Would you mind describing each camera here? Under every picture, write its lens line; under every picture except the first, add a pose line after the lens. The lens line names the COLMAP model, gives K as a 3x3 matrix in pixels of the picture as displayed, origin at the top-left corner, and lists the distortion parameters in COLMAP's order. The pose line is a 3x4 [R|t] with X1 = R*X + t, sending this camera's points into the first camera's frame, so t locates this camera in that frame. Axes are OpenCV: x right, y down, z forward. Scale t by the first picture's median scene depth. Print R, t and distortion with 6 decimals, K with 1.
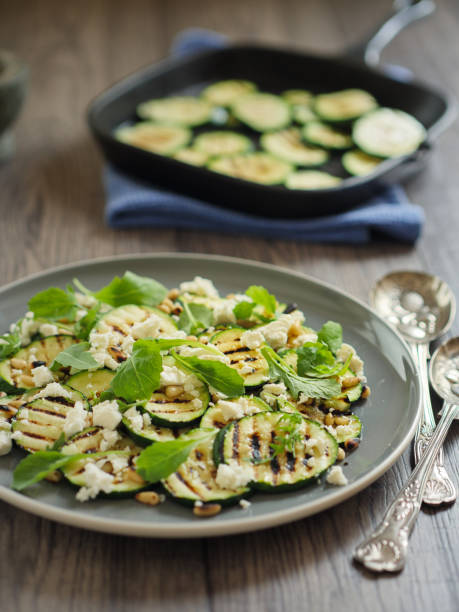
lens RADIAL K [[1640.5, 0, 229.5], [0, 1640.5, 306.0], [0, 0, 1]] dist [0.013814, 1.993718]
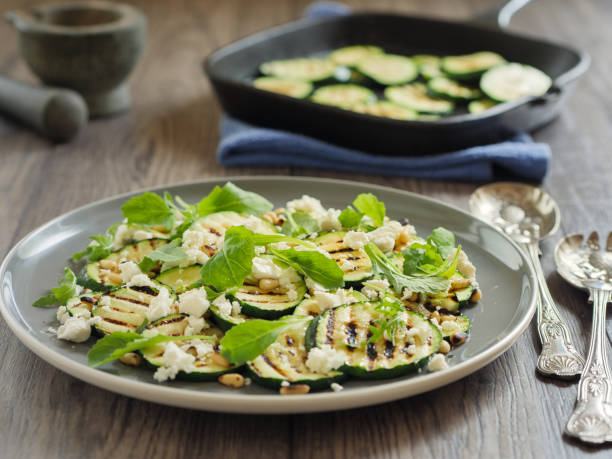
lens RADIAL K [[1640.5, 0, 306.0], [0, 1640.5, 229.5], [0, 0, 1]] dist [0.013814, 1.993718]
pose [[0.998050, 0.006894, -0.062032, 0.046257], [-0.015000, 0.991244, -0.131186, 0.146307], [0.060585, 0.131860, 0.989415, 0.076370]]
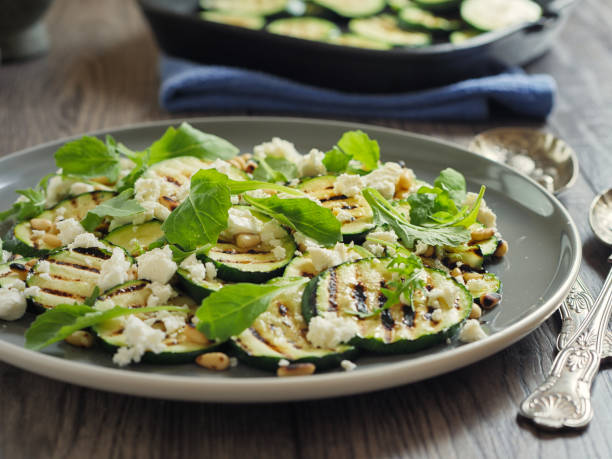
lens RADIAL K [[1640.5, 0, 306.0], [0, 1640.5, 229.5], [0, 0, 1]] dist [0.013814, 1.993718]
pose [[0.999773, -0.021152, 0.002710, -0.009292], [0.021325, 0.991929, -0.124988, 0.143660], [-0.000044, 0.125018, 0.992154, 0.266314]]
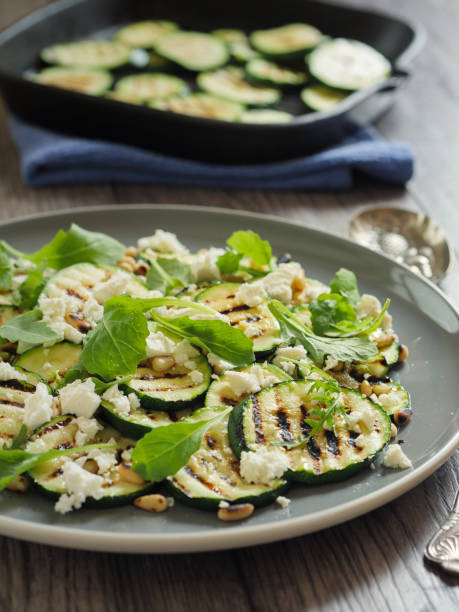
lens RADIAL K [[1640.5, 0, 229.5], [0, 1640.5, 306.0], [0, 0, 1]] dist [0.013814, 1.993718]
pose [[0.991974, -0.059034, 0.111819, -0.087980], [0.062345, 0.997707, -0.026349, 0.048252], [-0.110007, 0.033109, 0.993379, 0.250736]]
